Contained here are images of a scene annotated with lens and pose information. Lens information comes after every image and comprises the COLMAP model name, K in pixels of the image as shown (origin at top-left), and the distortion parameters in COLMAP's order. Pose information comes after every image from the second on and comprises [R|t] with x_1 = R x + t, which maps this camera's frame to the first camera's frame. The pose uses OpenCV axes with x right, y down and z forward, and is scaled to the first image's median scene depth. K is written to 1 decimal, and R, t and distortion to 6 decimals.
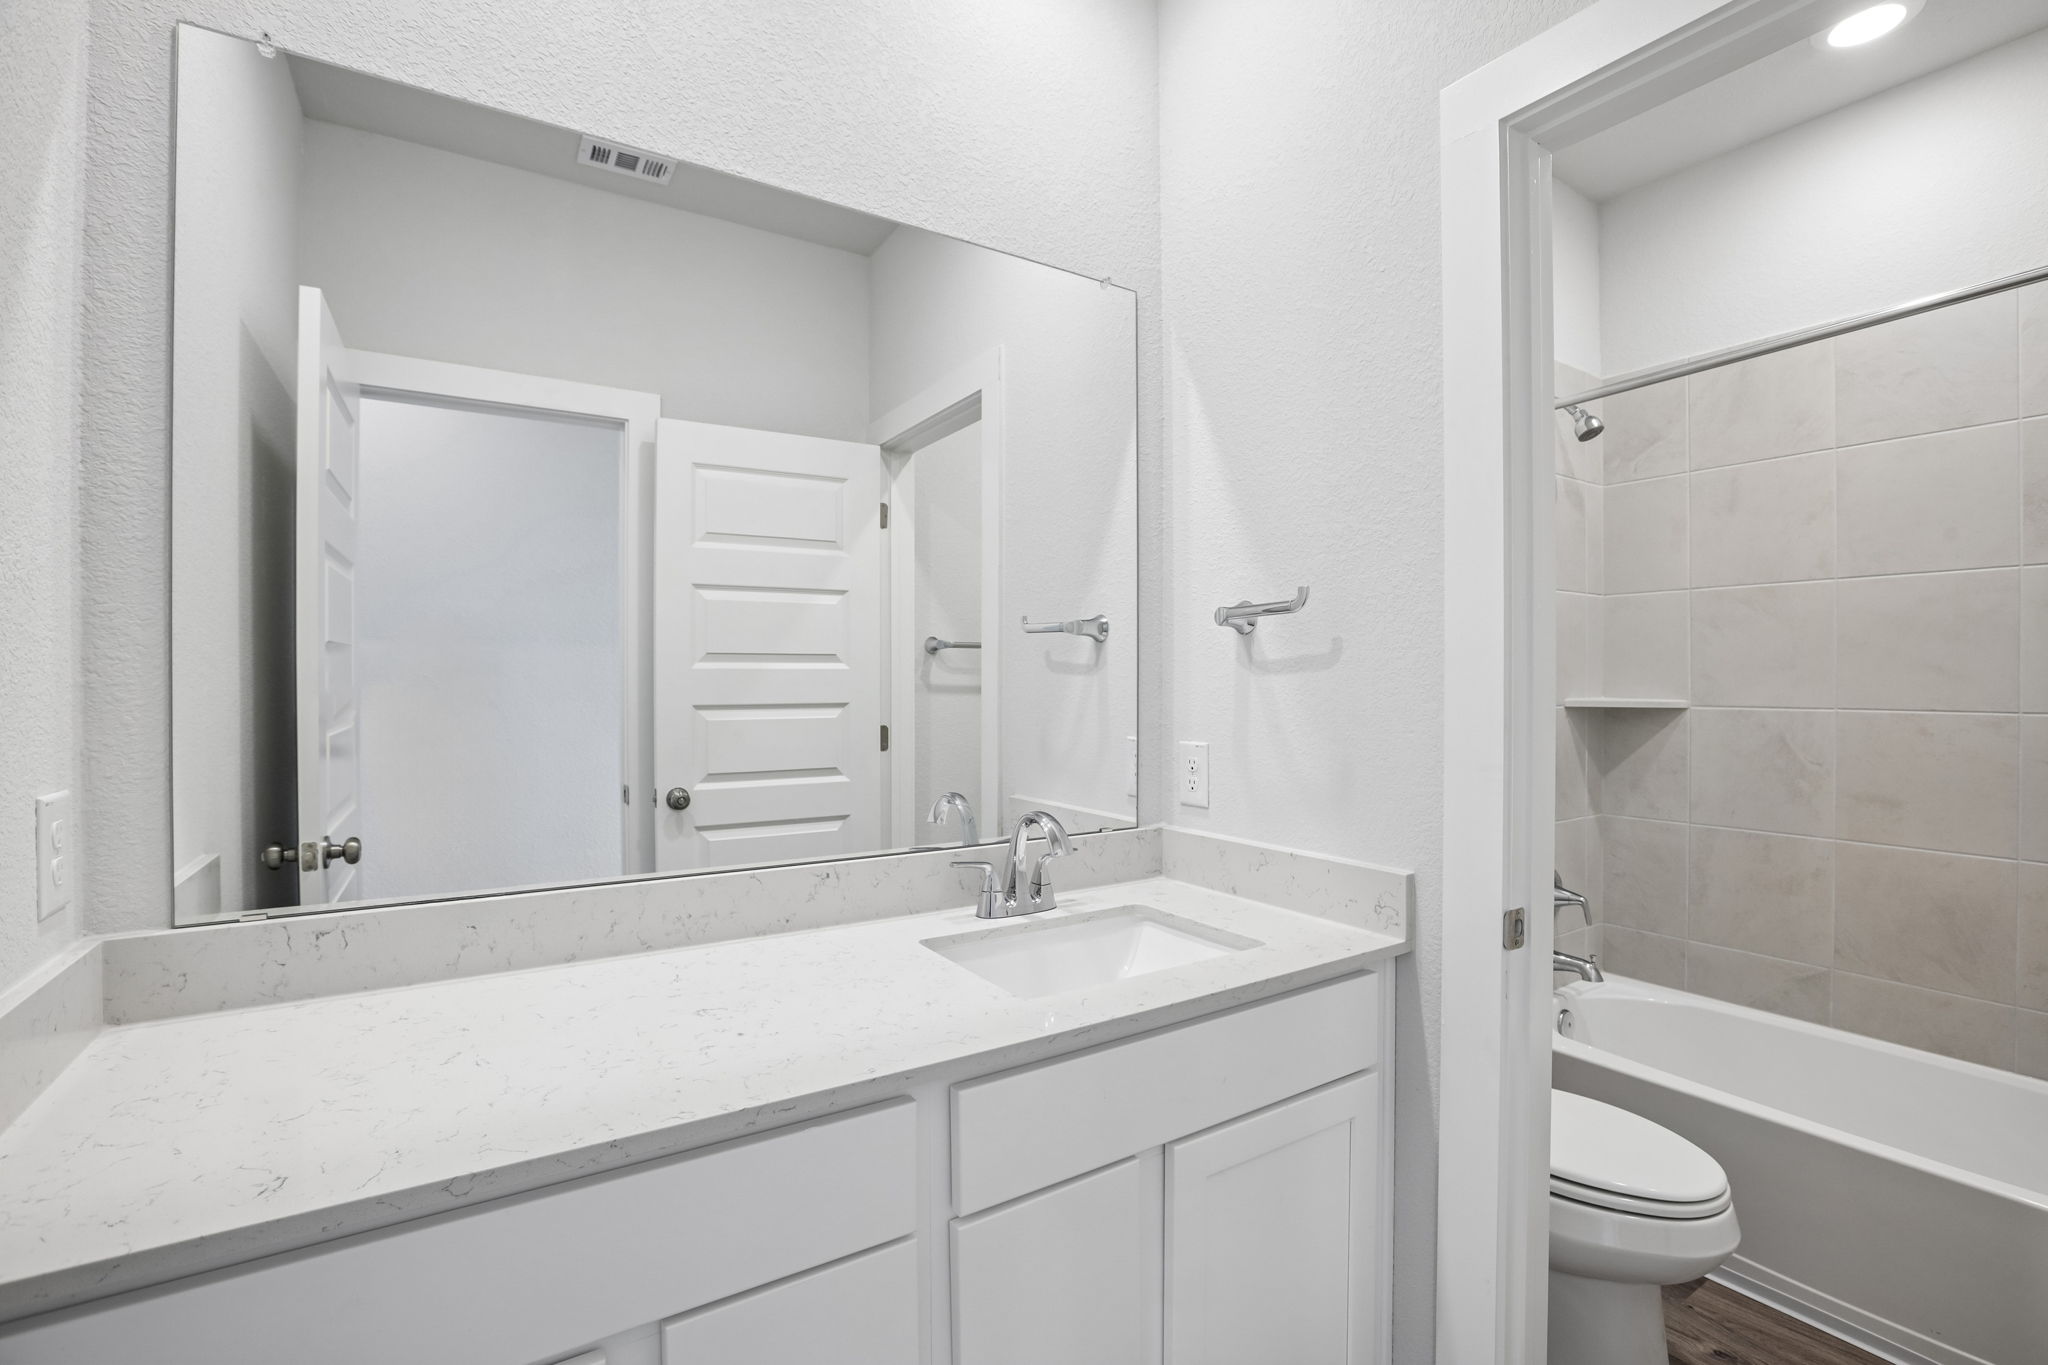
lens RADIAL K [[930.7, 0, 1038.3], [0, 930.7, 671.2], [0, 0, 1]] dist [-0.047527, 0.012762]
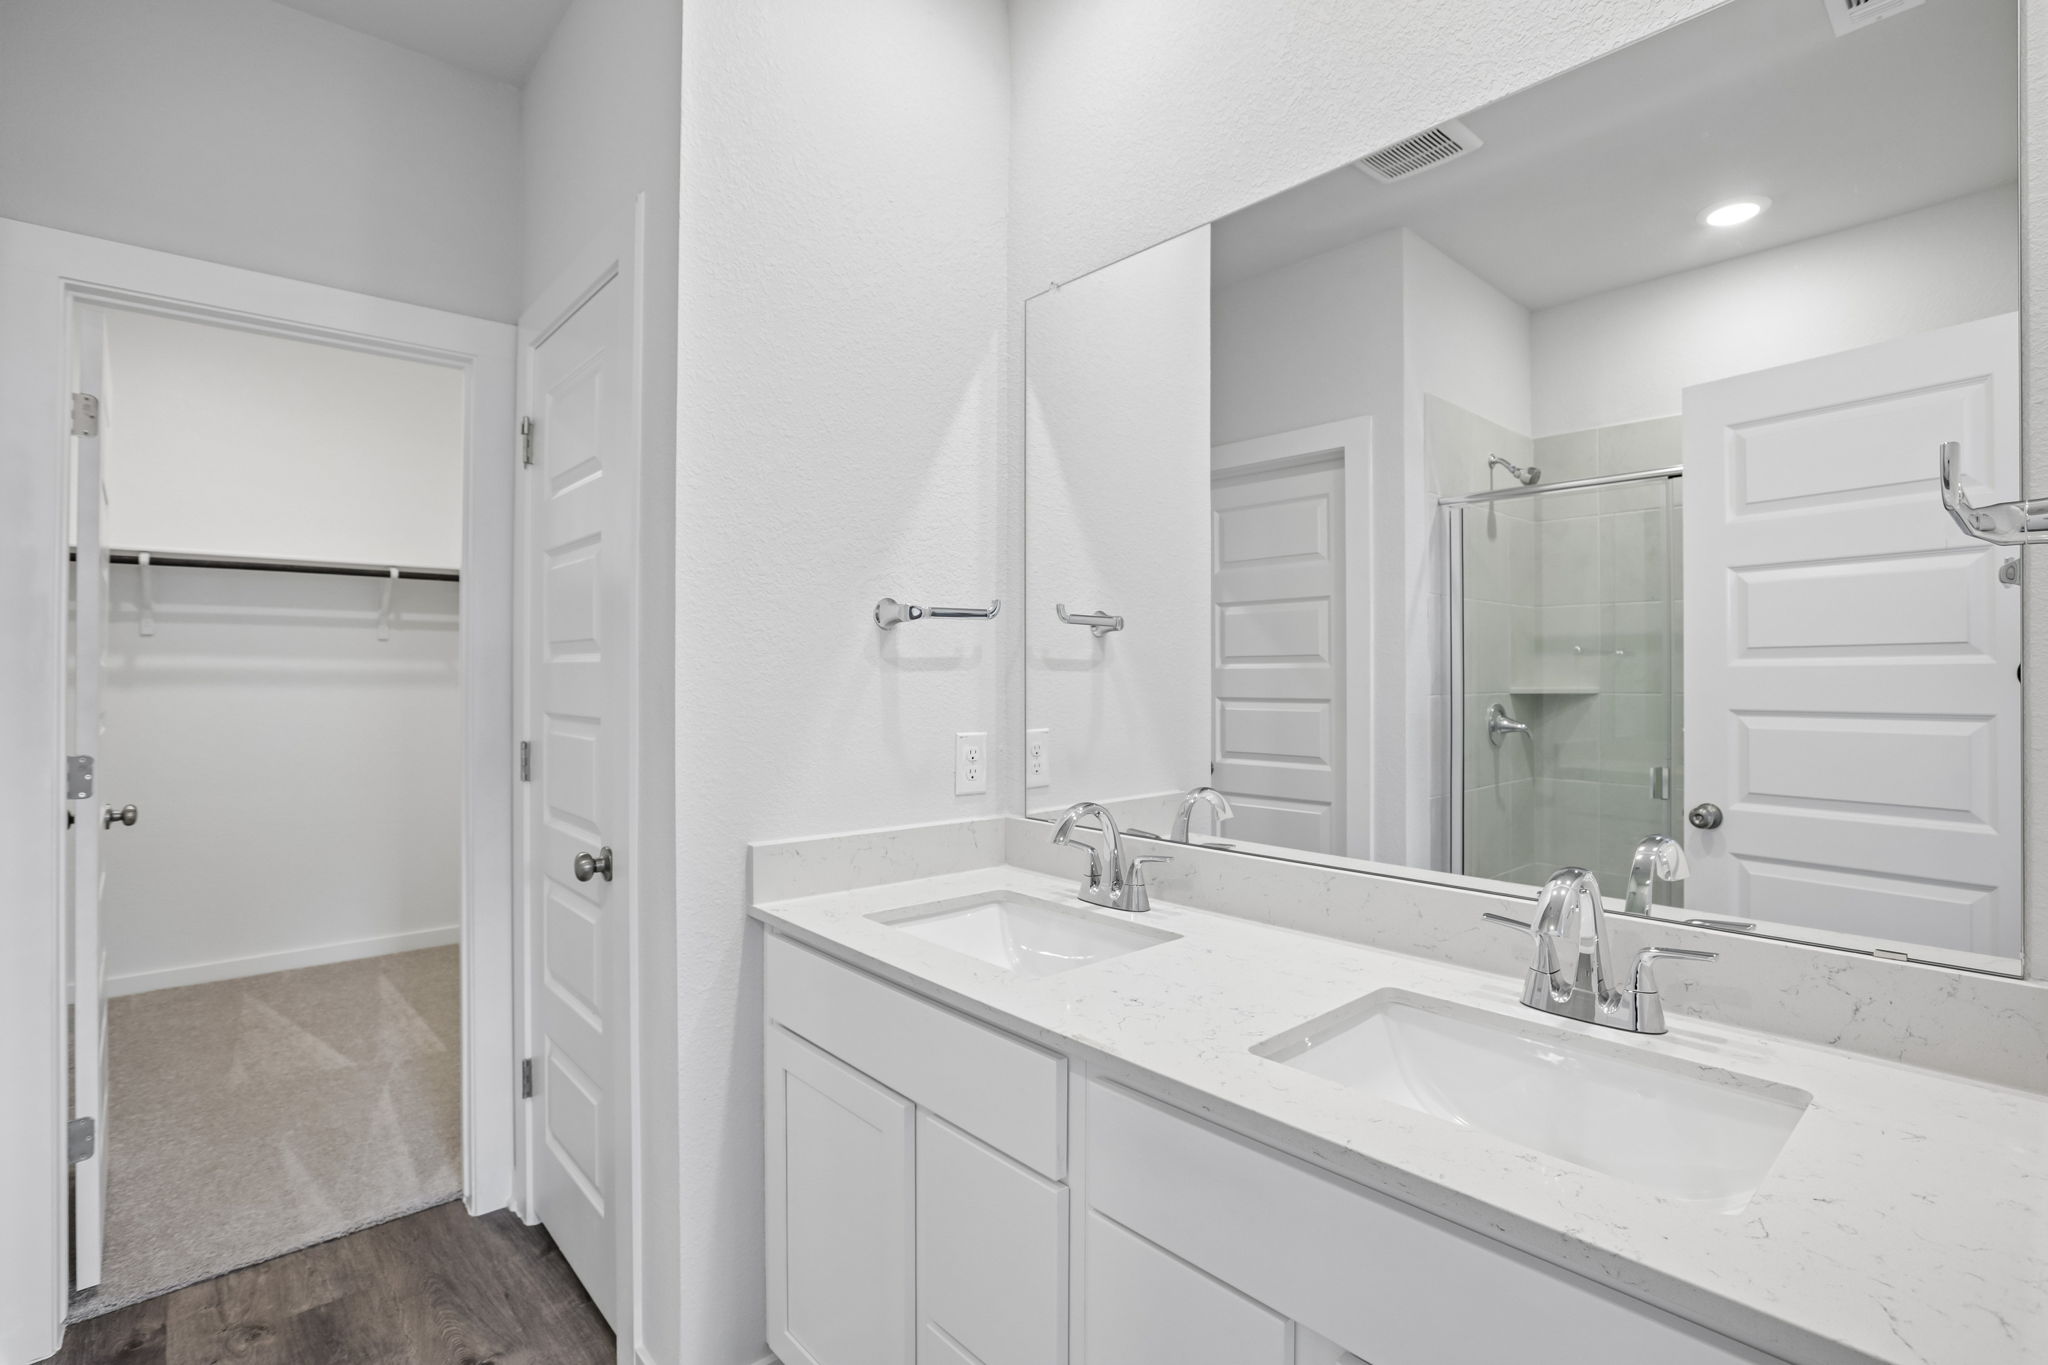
lens RADIAL K [[930.7, 0, 1006.2], [0, 930.7, 679.5], [0, 0, 1]] dist [-0.047527, 0.012762]
pose [[0.165430, 0.009347, -0.986177, 0.563756], [0.008547, 0.999904, 0.010911, 0.004401], [0.986185, -0.010234, 0.165334, 0.479333]]
